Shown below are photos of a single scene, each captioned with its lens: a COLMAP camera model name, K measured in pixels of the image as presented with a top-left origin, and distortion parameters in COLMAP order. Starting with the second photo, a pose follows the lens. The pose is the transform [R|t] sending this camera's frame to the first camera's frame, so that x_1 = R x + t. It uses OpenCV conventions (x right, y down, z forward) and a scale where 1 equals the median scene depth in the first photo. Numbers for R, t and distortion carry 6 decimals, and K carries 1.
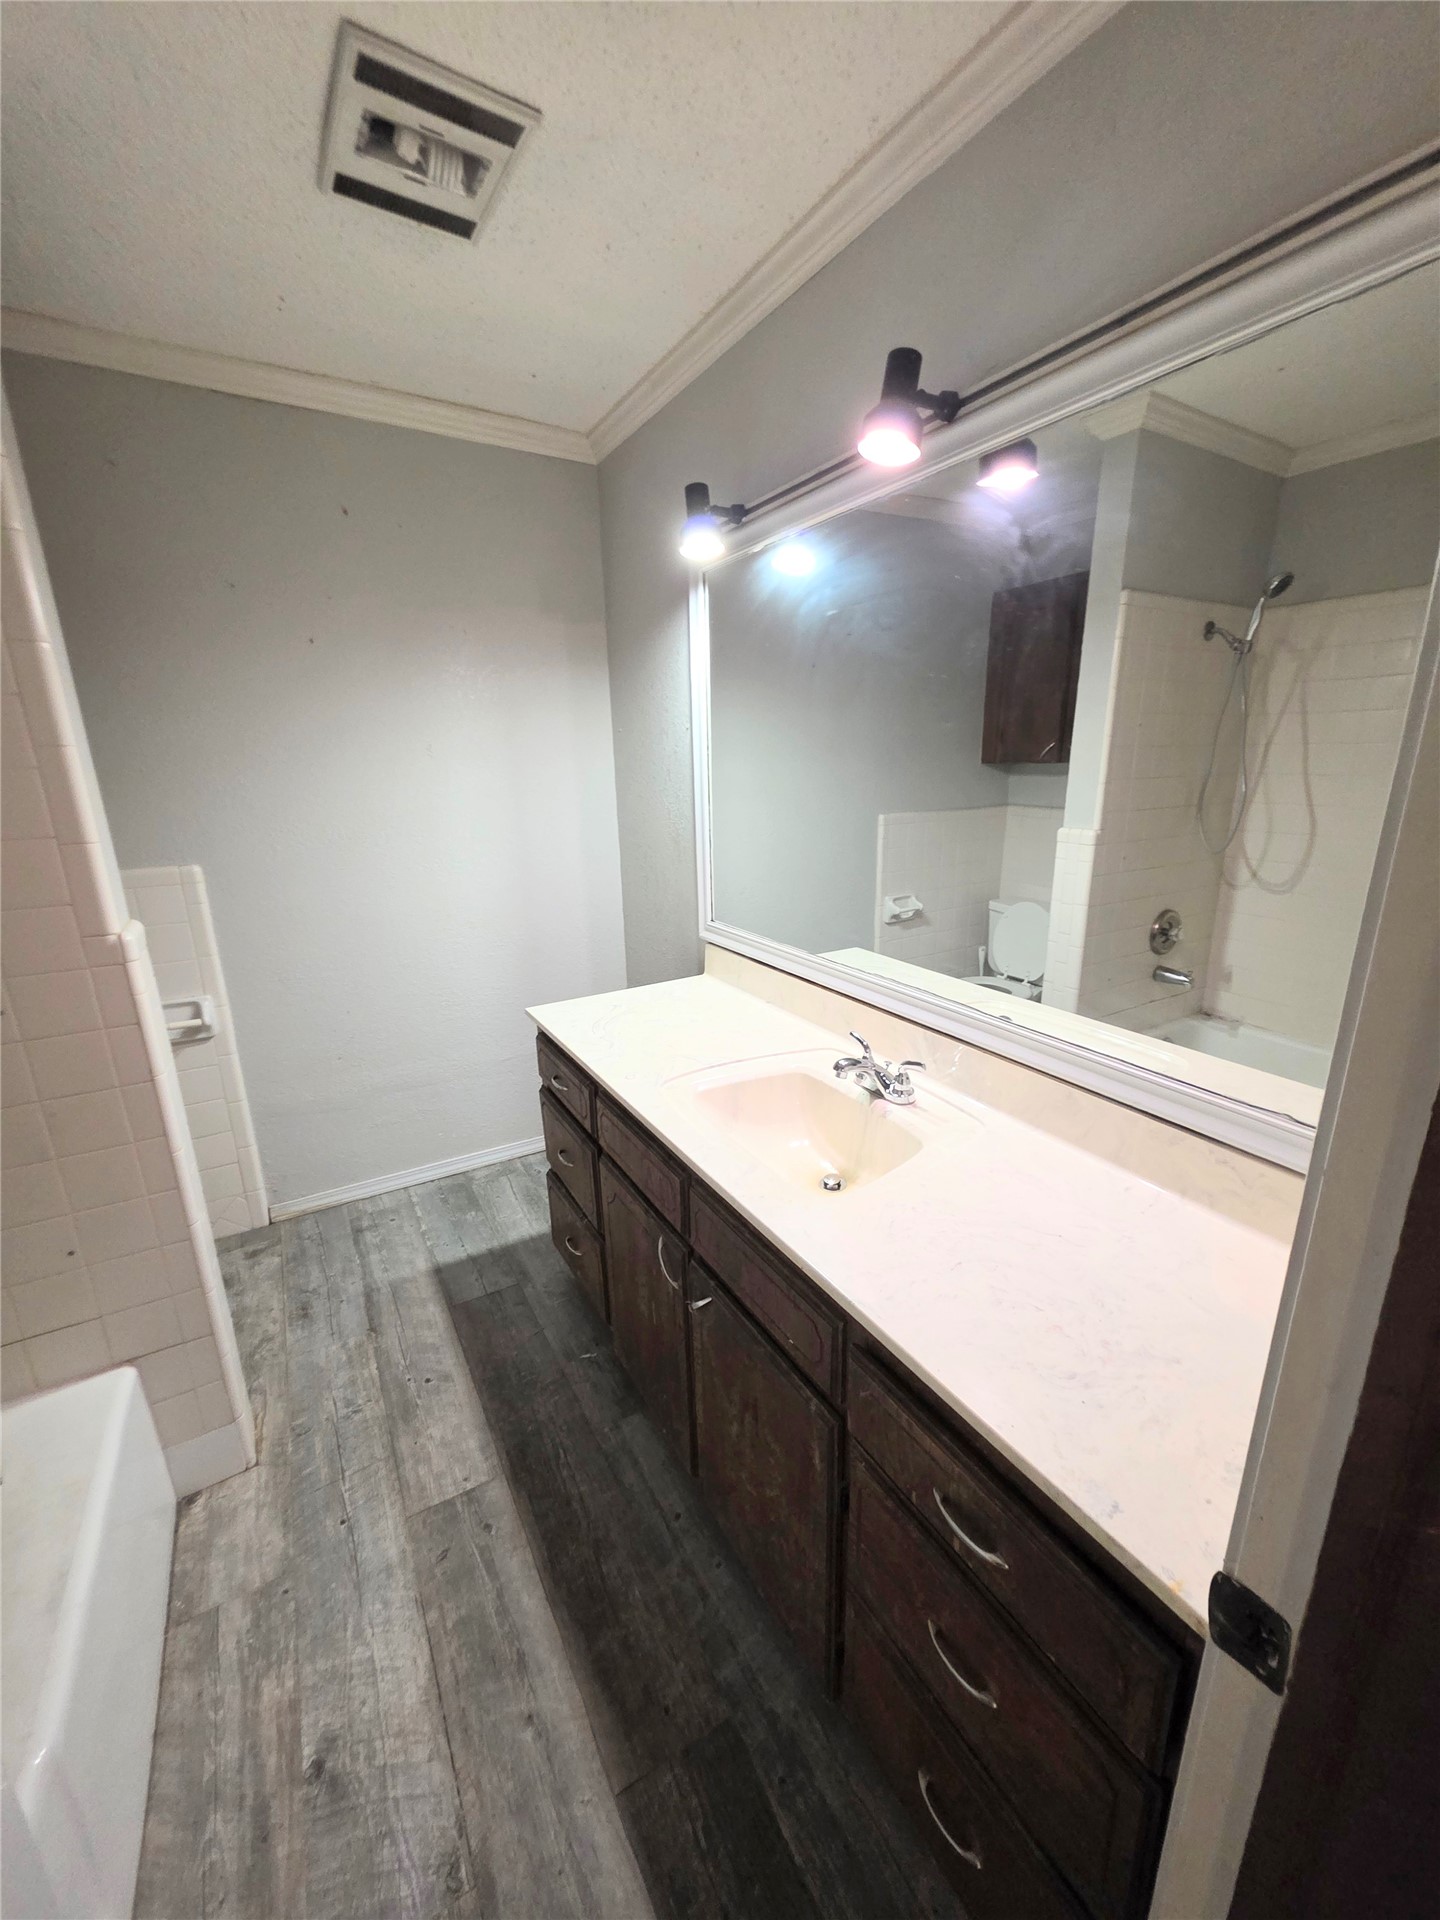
lens RADIAL K [[768.8, 0, 727.7], [0, 768.8, 971.5], [0, 0, 1]] dist [0.000854, 0.000249]
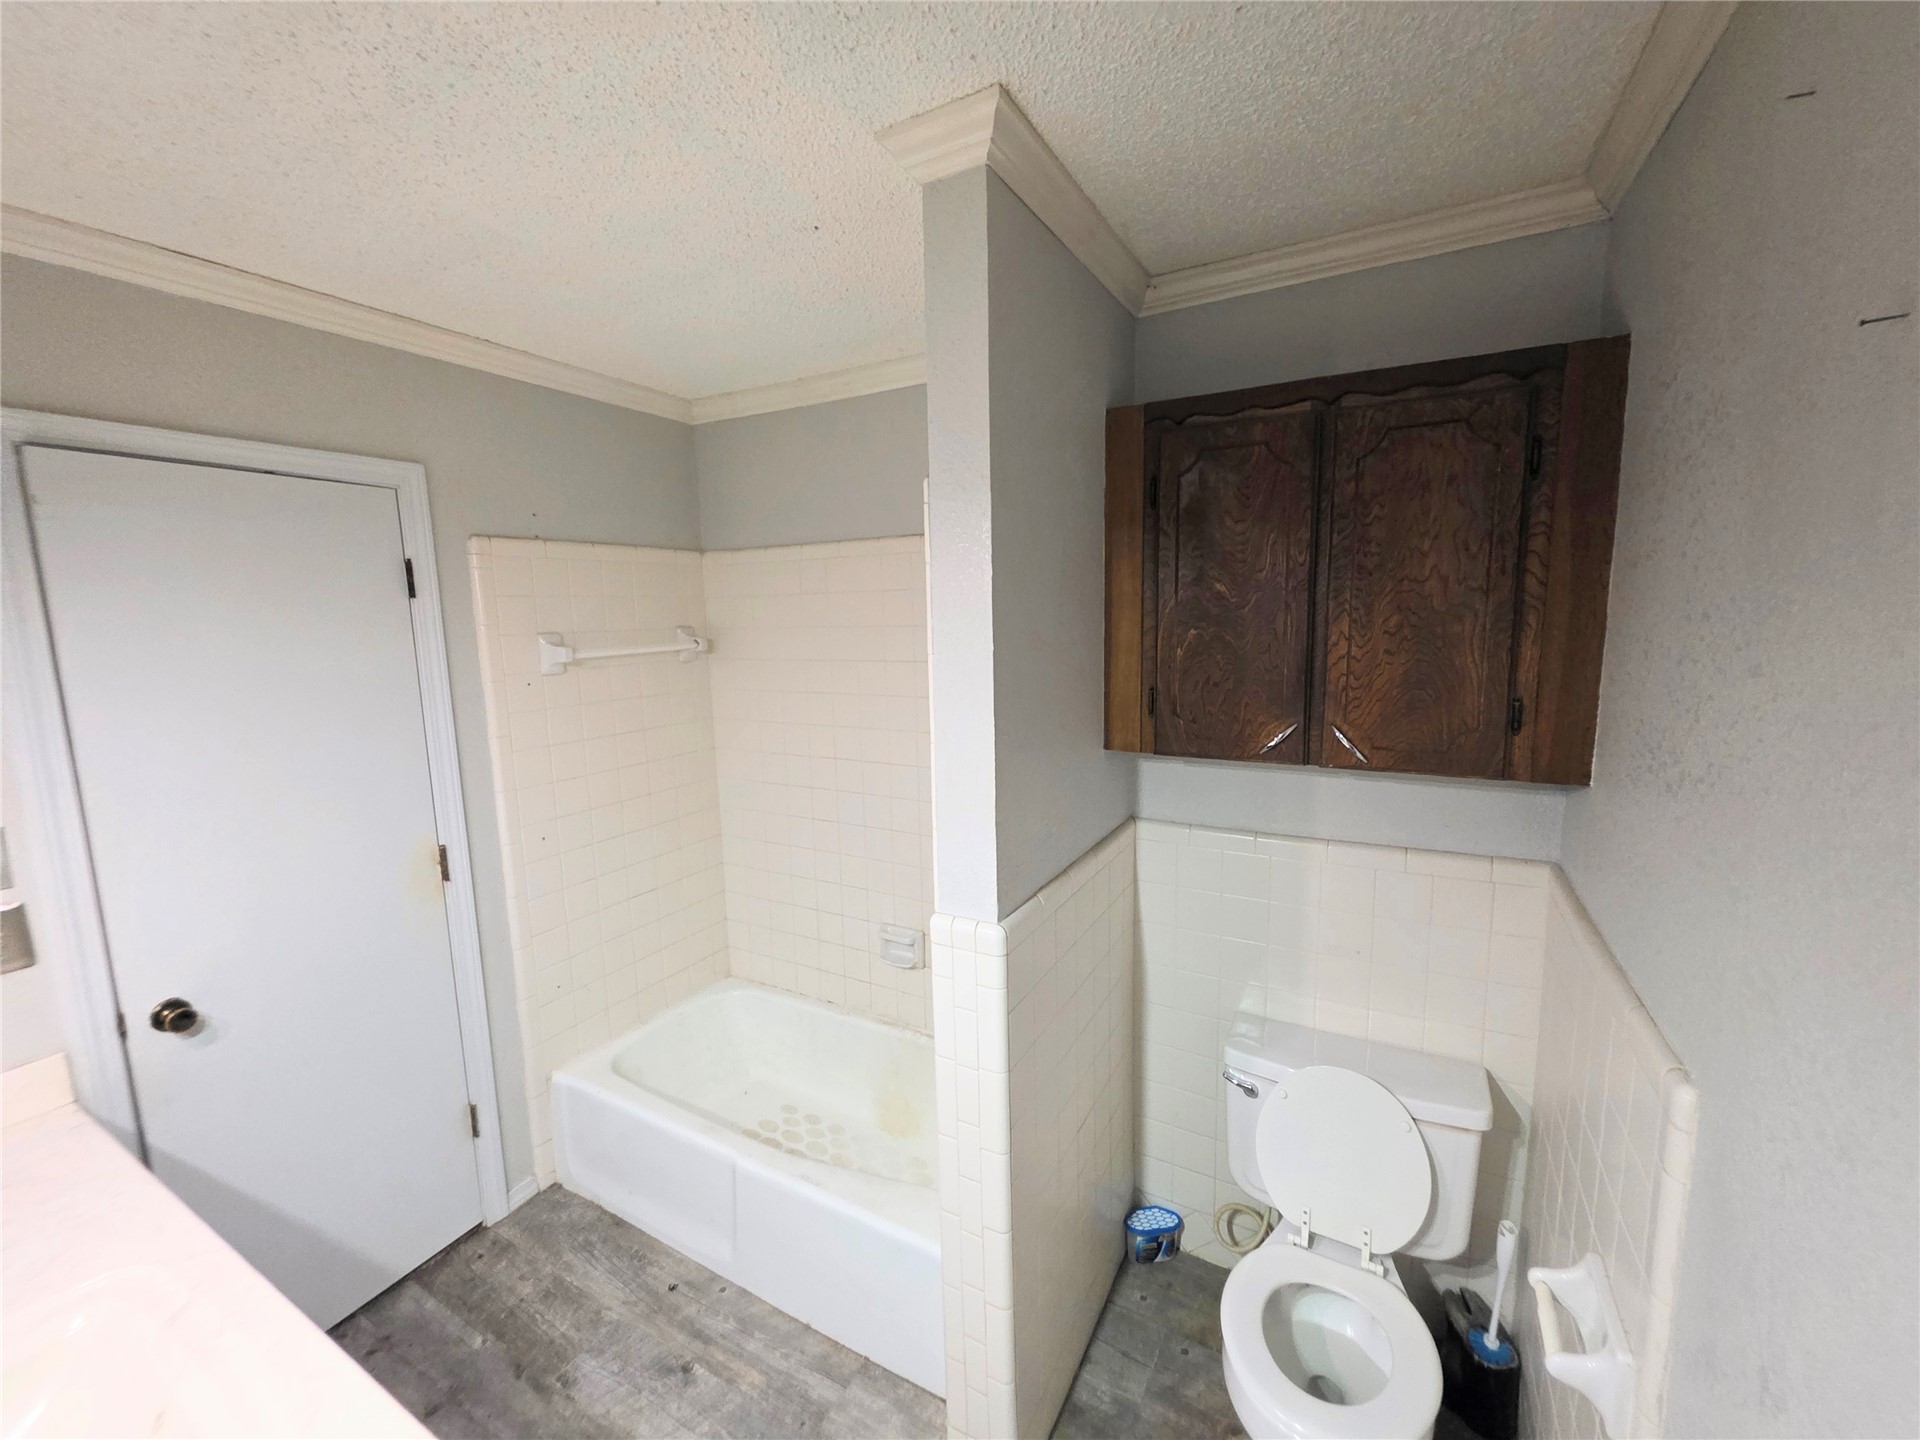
lens RADIAL K [[768.8, 0, 966.2], [0, 768.8, 712.3], [0, 0, 1]] dist [0.000854, 0.000249]
pose [[-0.862363, 0.097747, -0.496765, -0.349264], [-0.105900, 0.924657, 0.365780, -0.728506], [0.495091, 0.368042, -0.787039, 1.838019]]
